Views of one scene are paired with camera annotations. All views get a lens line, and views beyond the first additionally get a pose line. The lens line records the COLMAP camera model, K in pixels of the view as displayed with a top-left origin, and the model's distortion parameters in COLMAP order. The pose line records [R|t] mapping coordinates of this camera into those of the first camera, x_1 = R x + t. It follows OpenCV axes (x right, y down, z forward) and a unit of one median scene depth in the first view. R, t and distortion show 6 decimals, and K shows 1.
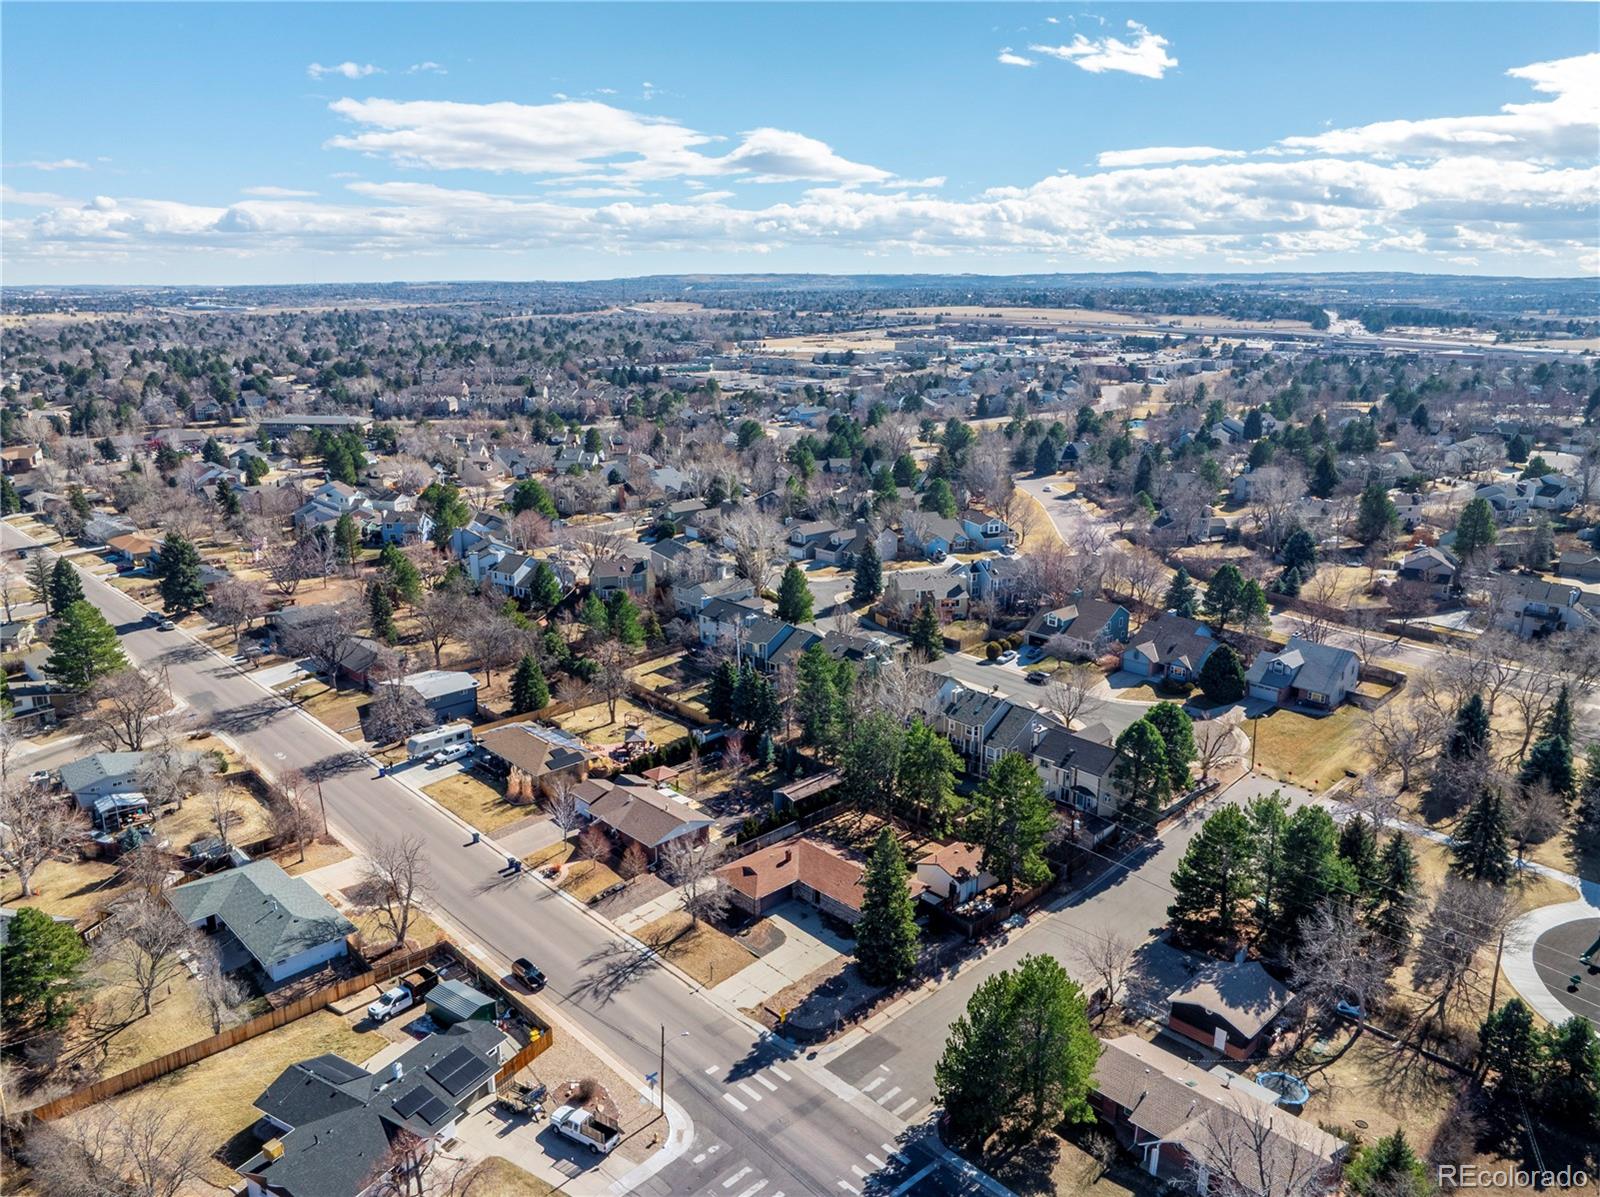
lens RADIAL K [[1149.6, 0, 790.3], [0, 1149.6, 640.4], [0, 0, 1]] dist [-0.003059, -0.050356]
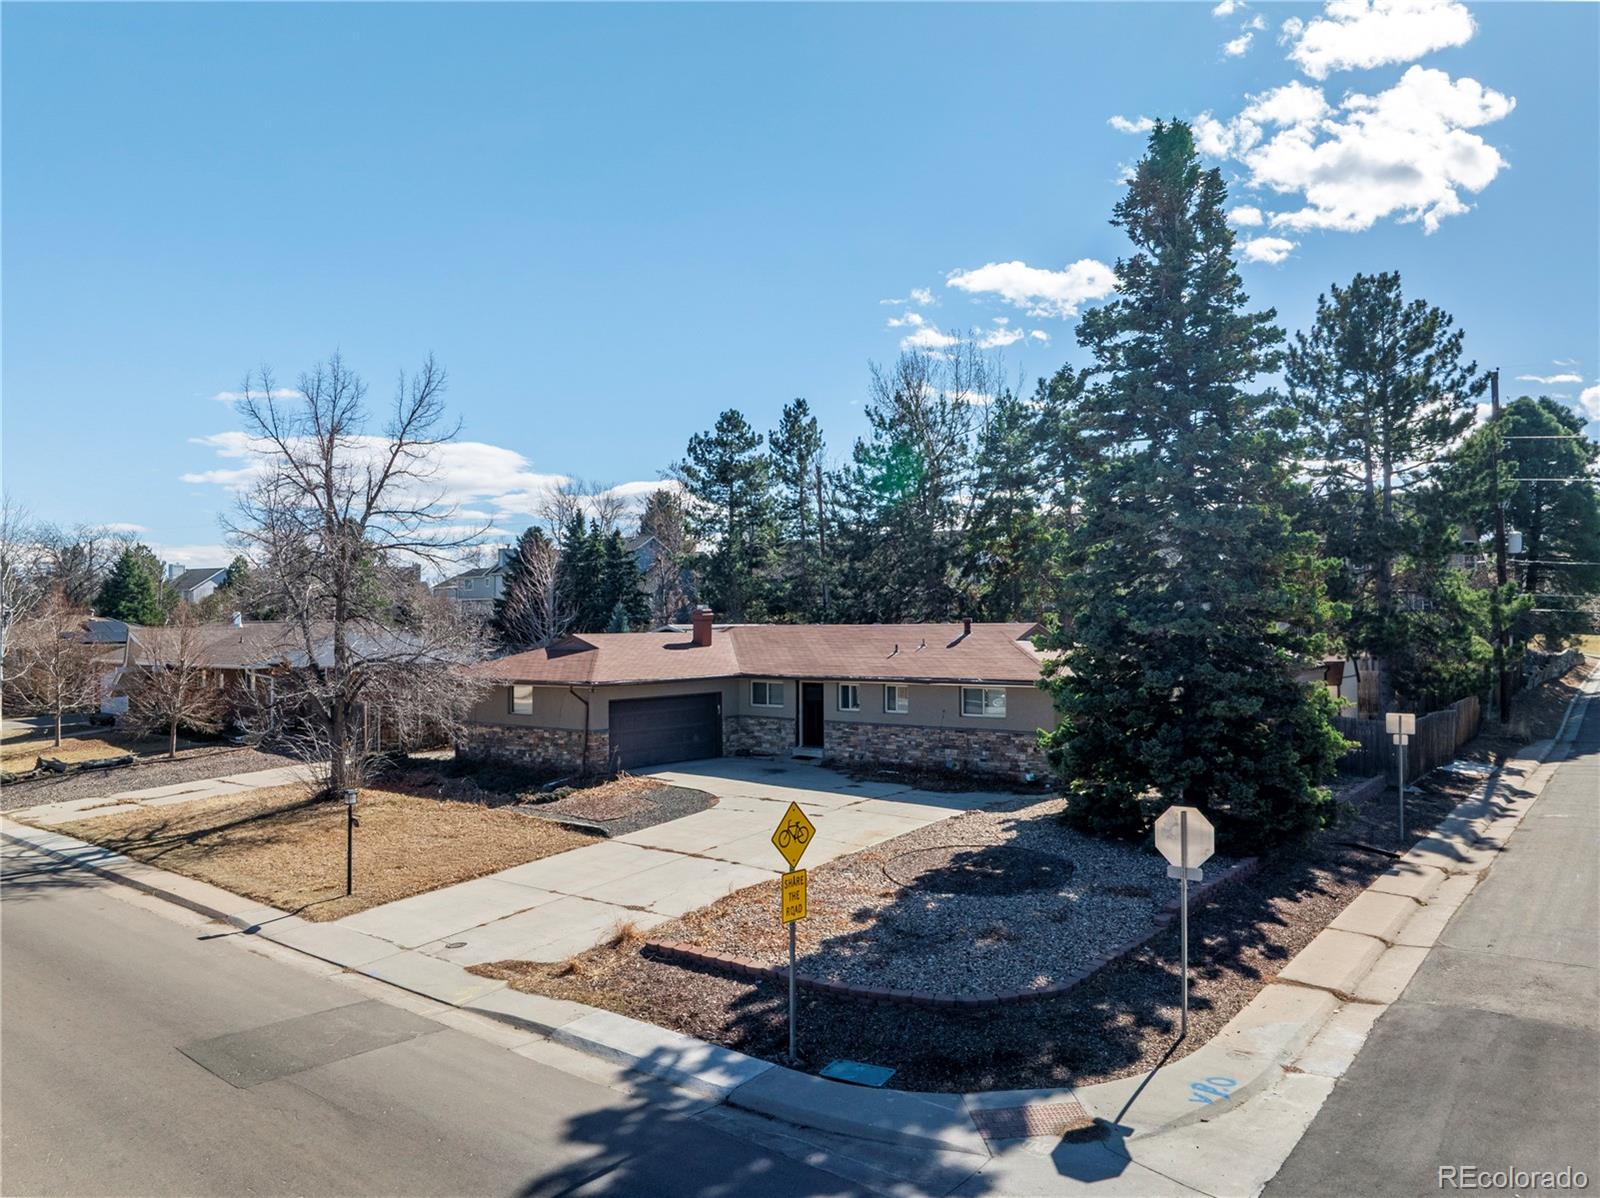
lens RADIAL K [[1143.4, 0, 808.1], [0, 1143.4, 603.0], [0, 0, 1]] dist [-0.056067, 0.030644]
pose [[0.987864, -0.002083, 0.155306, -0.021217], [0.051329, 0.948108, -0.313778, 0.278561], [-0.146593, 0.317942, 0.936709, 0.715547]]
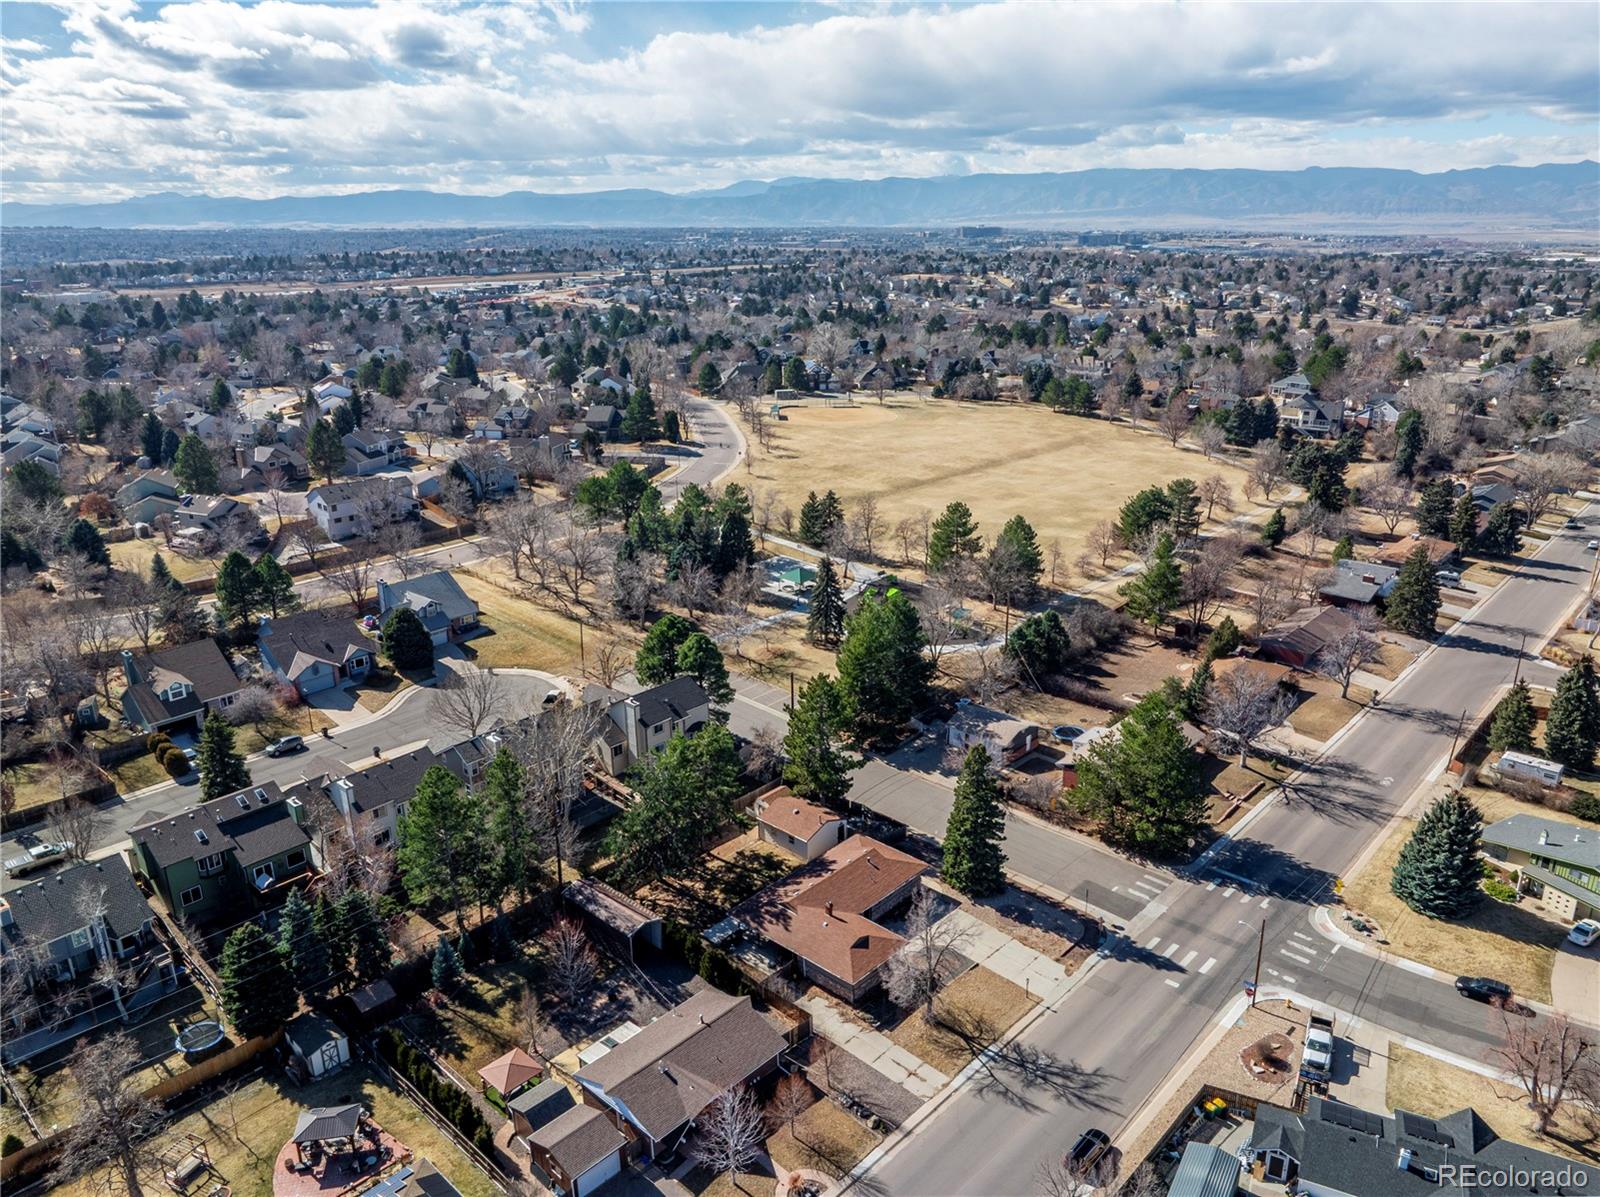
lens RADIAL K [[1157.8, 0, 809.3], [0, 1157.8, 597.5], [0, 0, 1]] dist [-0.040968, 0.008328]
pose [[-0.069735, -0.321405, 0.944370, -0.705943], [0.309385, 0.893027, 0.326777, -0.283497], [-0.948377, 0.314962, 0.037163, 0.919553]]
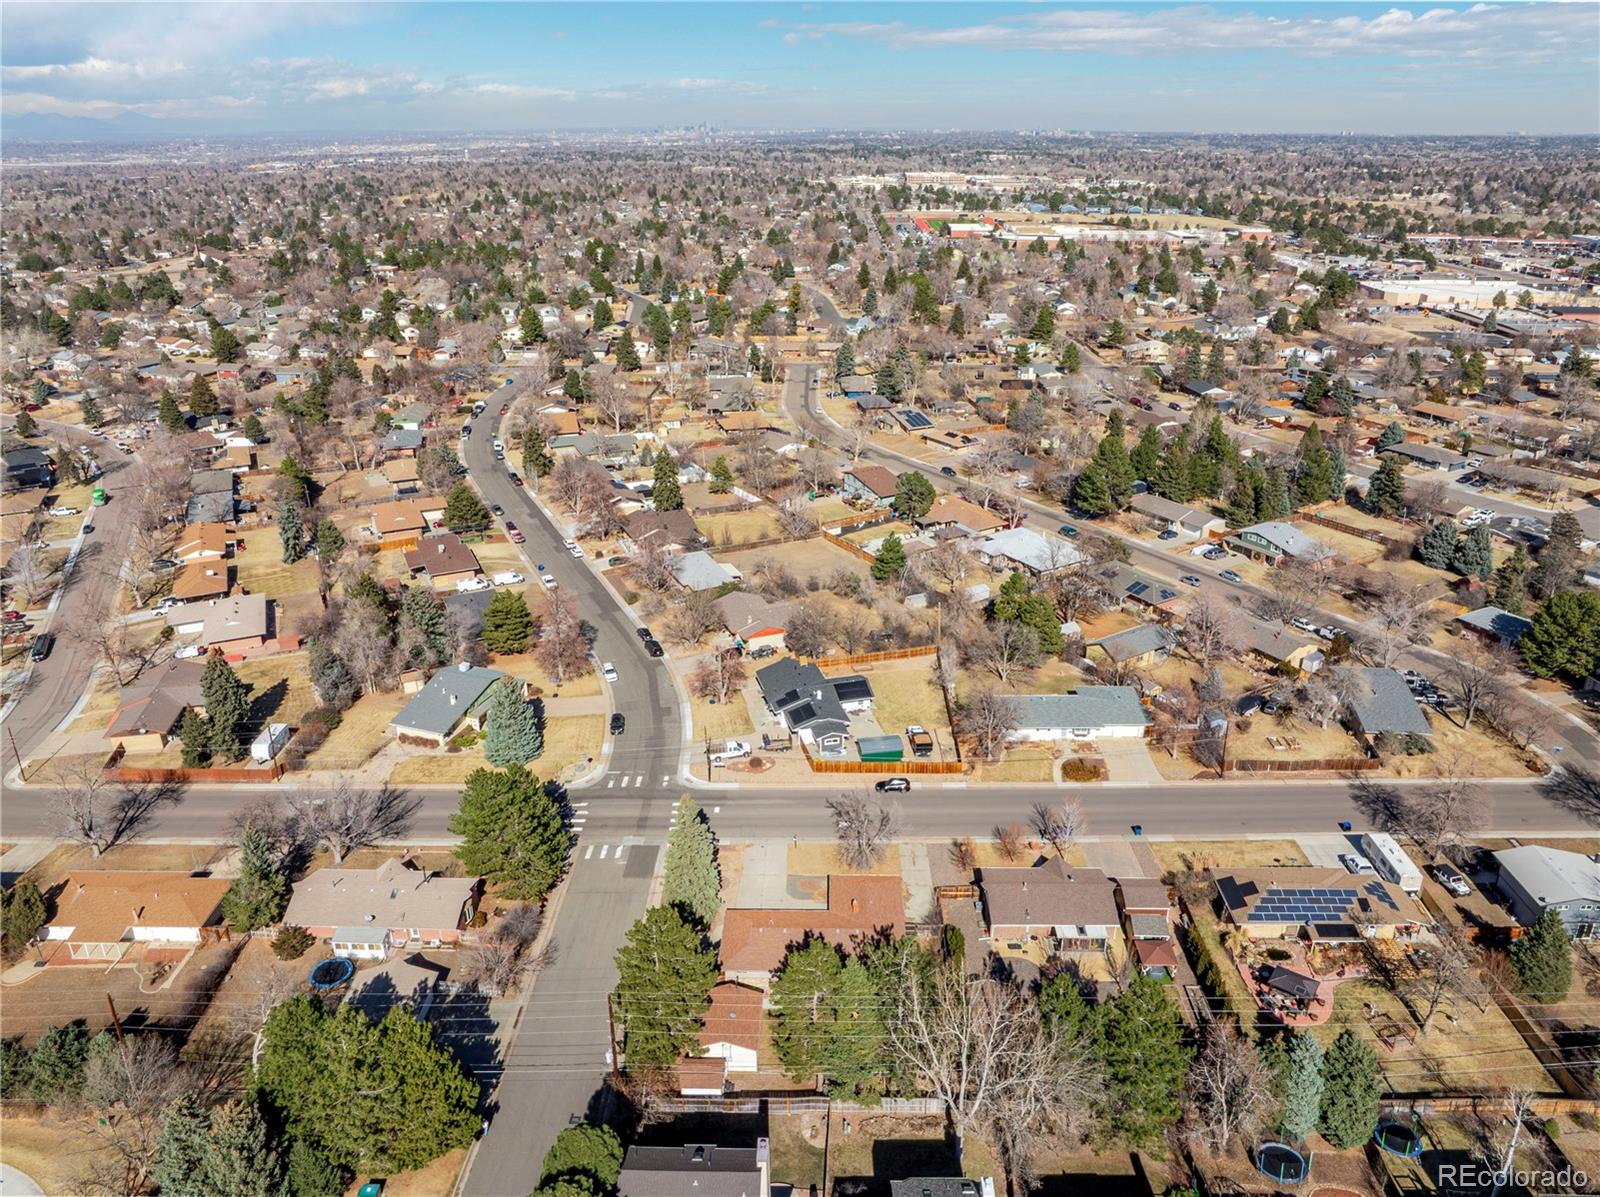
lens RADIAL K [[1157.8, 0, 809.3], [0, 1157.8, 597.5], [0, 0, 1]] dist [-0.040968, 0.008328]
pose [[-0.700436, 0.288173, -0.652951, 0.572079], [-0.207226, 0.793338, 0.572427, -0.550580], [0.682969, 0.536257, -0.495965, 1.314565]]
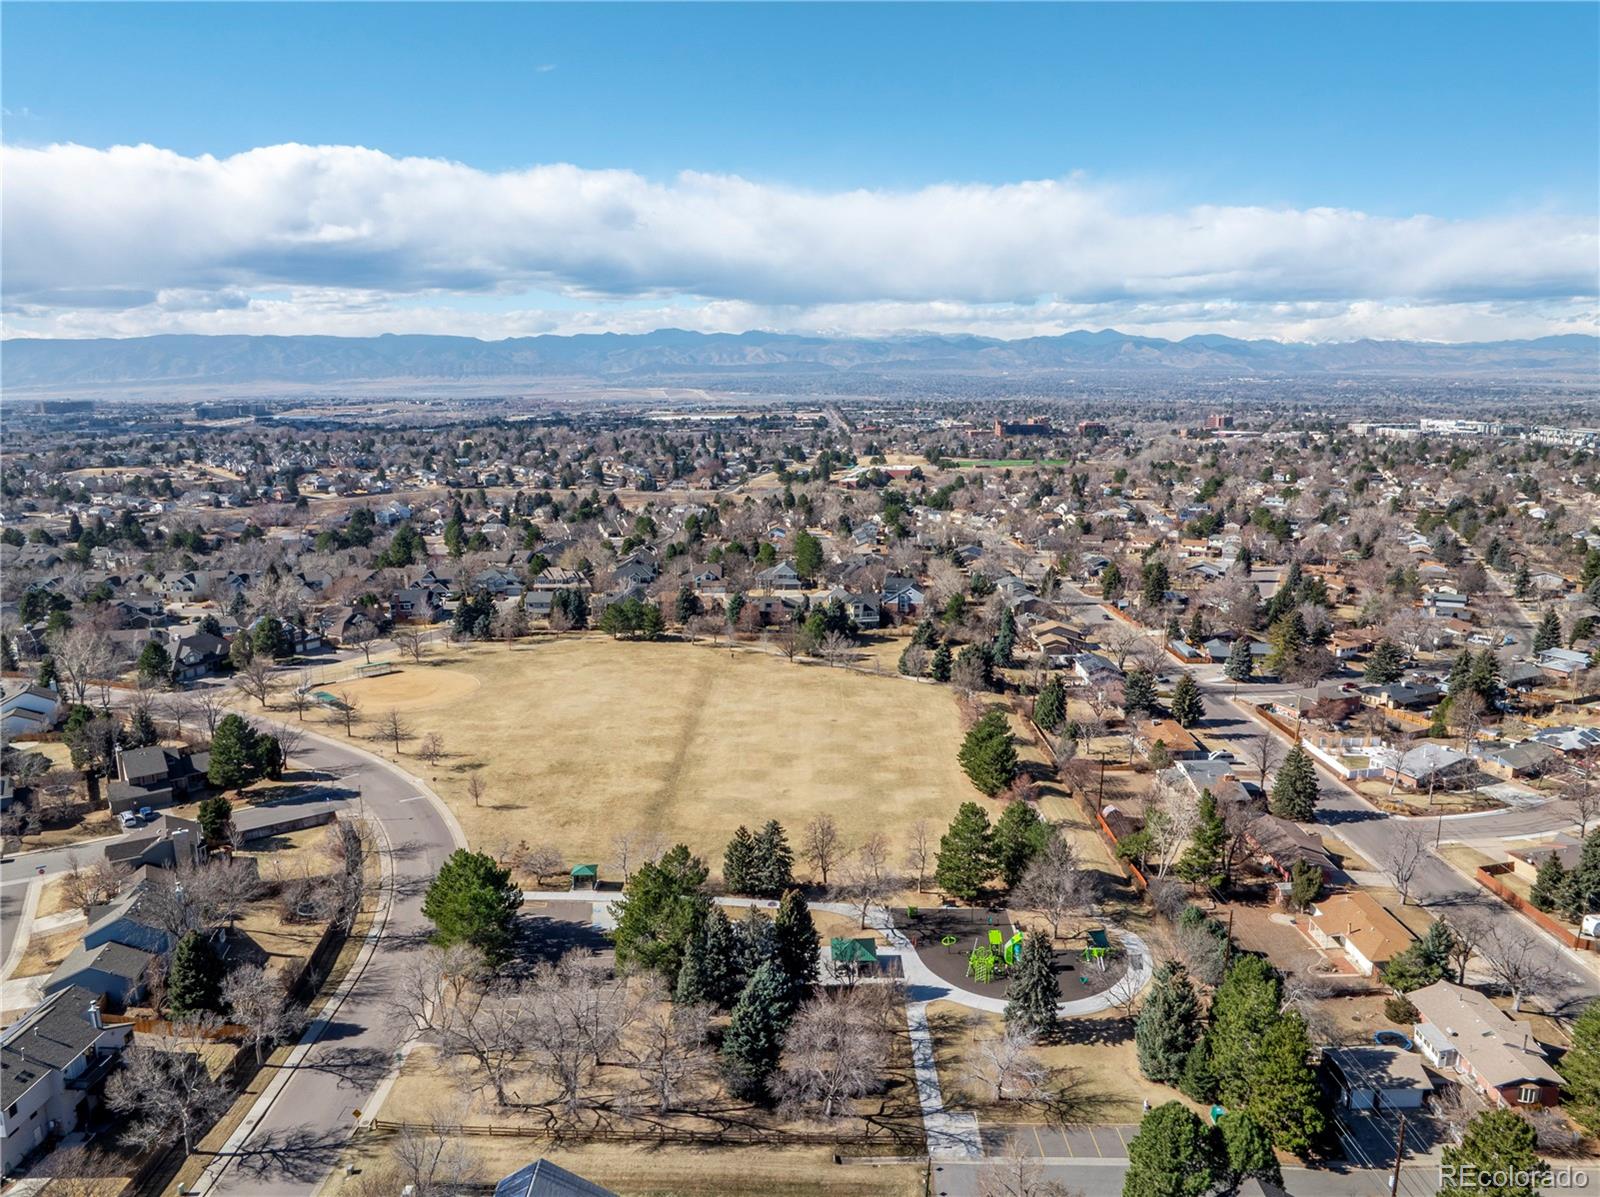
lens RADIAL K [[1157.8, 0, 809.3], [0, 1157.8, 597.5], [0, 0, 1]] dist [-0.040968, 0.008328]
pose [[-0.738791, -0.135490, 0.660175, 0.081119], [0.201276, 0.890515, 0.408009, -0.612788], [-0.643177, 0.434310, -0.630633, 1.596030]]
